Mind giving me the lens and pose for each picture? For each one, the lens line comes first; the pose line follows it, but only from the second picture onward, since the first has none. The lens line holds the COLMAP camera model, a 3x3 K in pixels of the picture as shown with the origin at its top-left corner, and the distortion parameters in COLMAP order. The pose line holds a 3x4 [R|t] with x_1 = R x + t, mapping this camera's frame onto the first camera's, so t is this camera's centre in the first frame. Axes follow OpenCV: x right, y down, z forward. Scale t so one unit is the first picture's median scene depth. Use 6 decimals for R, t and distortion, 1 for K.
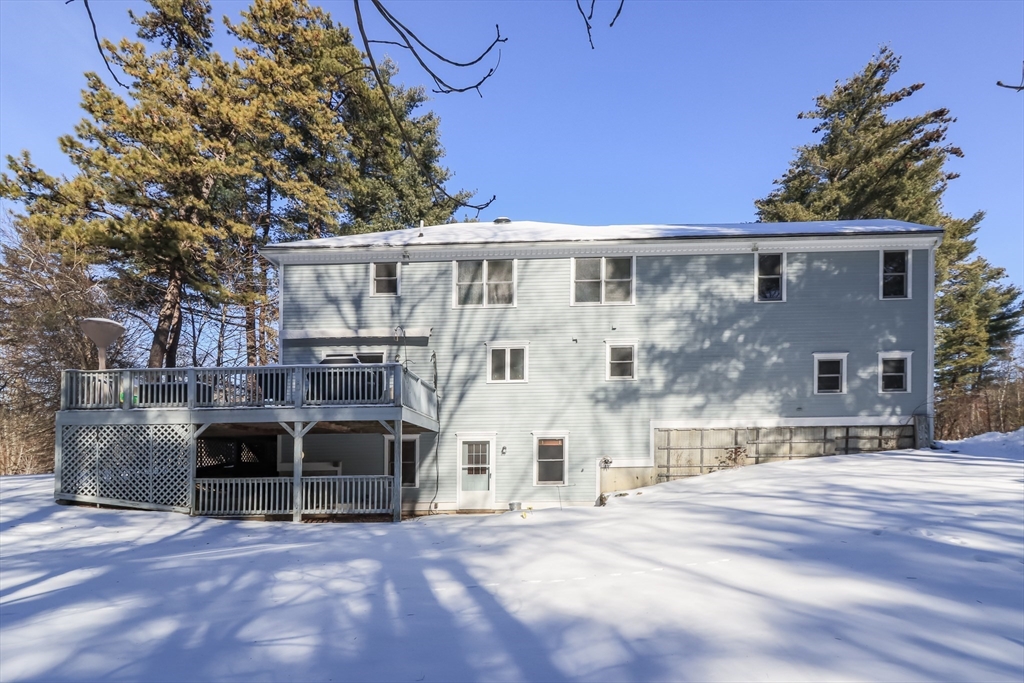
lens RADIAL K [[568.9, 0, 512.0], [0, 568.9, 355.2], [0, 0, 1]] dist [-0.000430, -0.000079]
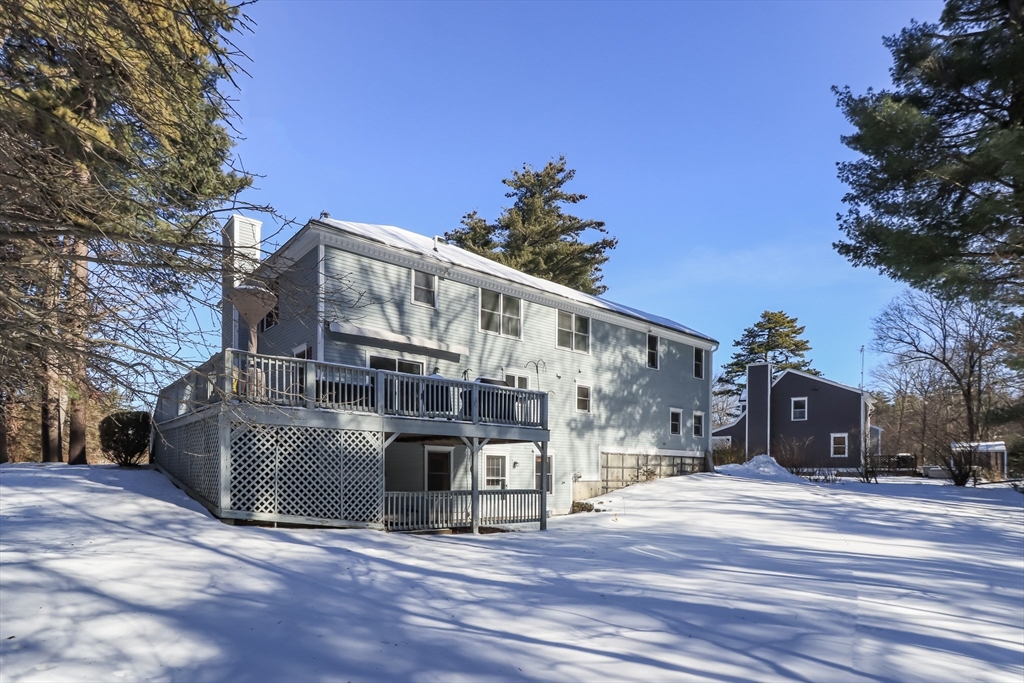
lens RADIAL K [[611.4, 0, 510.8], [0, 611.4, 314.1], [0, 0, 1]] dist [-0.011655, 0.001311]
pose [[0.700125, 0.198511, 0.685870, -0.969048], [-0.167010, 0.979458, -0.113003, 0.008374], [-0.694213, -0.035431, 0.718897, 0.122727]]
